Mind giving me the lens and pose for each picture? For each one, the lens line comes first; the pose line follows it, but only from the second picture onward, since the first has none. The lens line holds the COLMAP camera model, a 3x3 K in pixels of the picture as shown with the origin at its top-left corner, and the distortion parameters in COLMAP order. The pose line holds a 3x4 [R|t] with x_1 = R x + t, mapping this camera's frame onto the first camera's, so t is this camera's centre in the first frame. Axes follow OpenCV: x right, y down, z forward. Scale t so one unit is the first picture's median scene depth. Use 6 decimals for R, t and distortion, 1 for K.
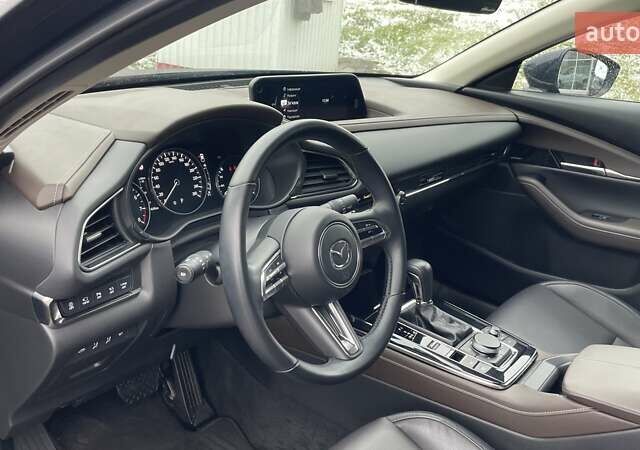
lens RADIAL K [[603.9, 0, 330.3], [0, 603.9, 225.9], [0, 0, 1]] dist [0.107713, -0.176407]
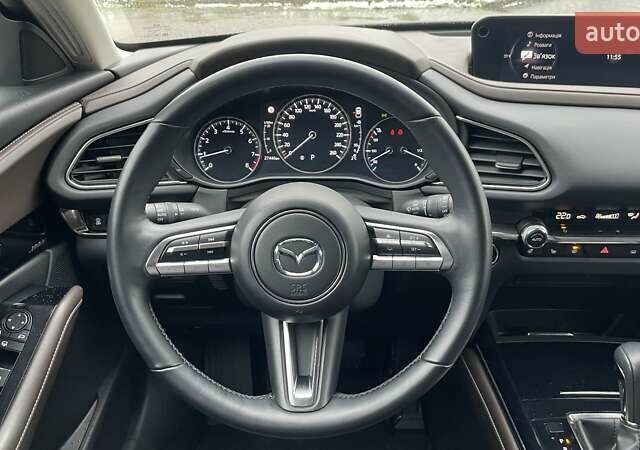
lens RADIAL K [[603.9, 0, 330.3], [0, 603.9, 225.9], [0, 0, 1]] dist [0.107713, -0.176407]
pose [[0.586164, 0.257086, -0.768322, 0.431272], [-0.234241, 0.961596, 0.143050, -0.073046], [0.775592, 0.096122, 0.623873, 0.474551]]
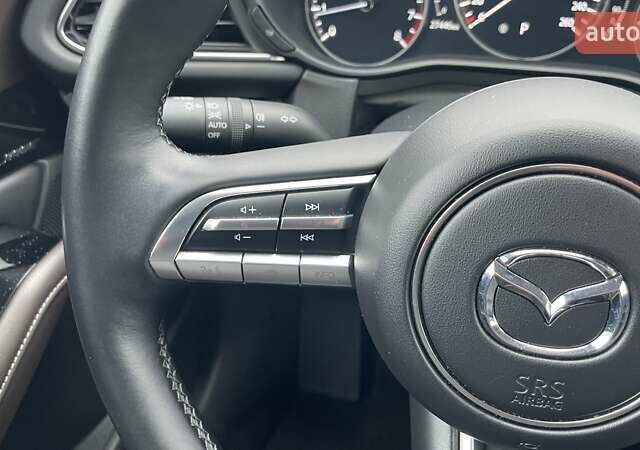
lens RADIAL K [[610.0, 0, 328.9], [0, 610.0, 227.3], [0, 0, 1]] dist [0.086506, -0.147295]
pose [[0.398914, 0.452342, -0.797655, 0.120853], [-0.293973, 0.887038, 0.356012, -0.030035], [0.868589, 0.092471, 0.486828, 0.638489]]
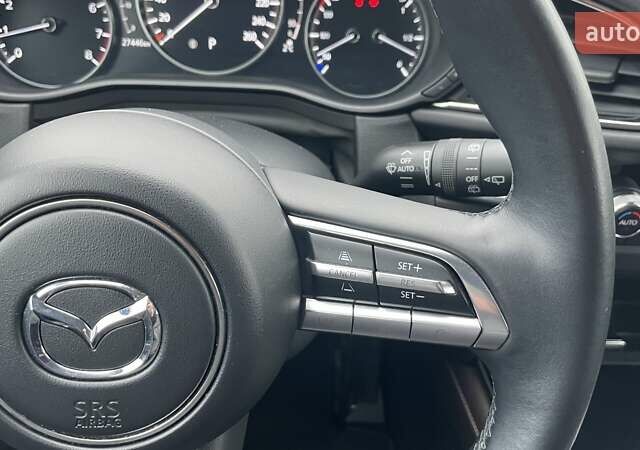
lens RADIAL K [[605.1, 0, 320.0], [0, 605.1, 225.0], [0, 0, 1]] dist [0.083919, -0.165985]
pose [[0.618493, 0.396047, -0.678684, 0.173008], [-0.266641, 0.918230, 0.292841, -0.069823], [0.739167, -0.000155, 0.673522, 0.712476]]
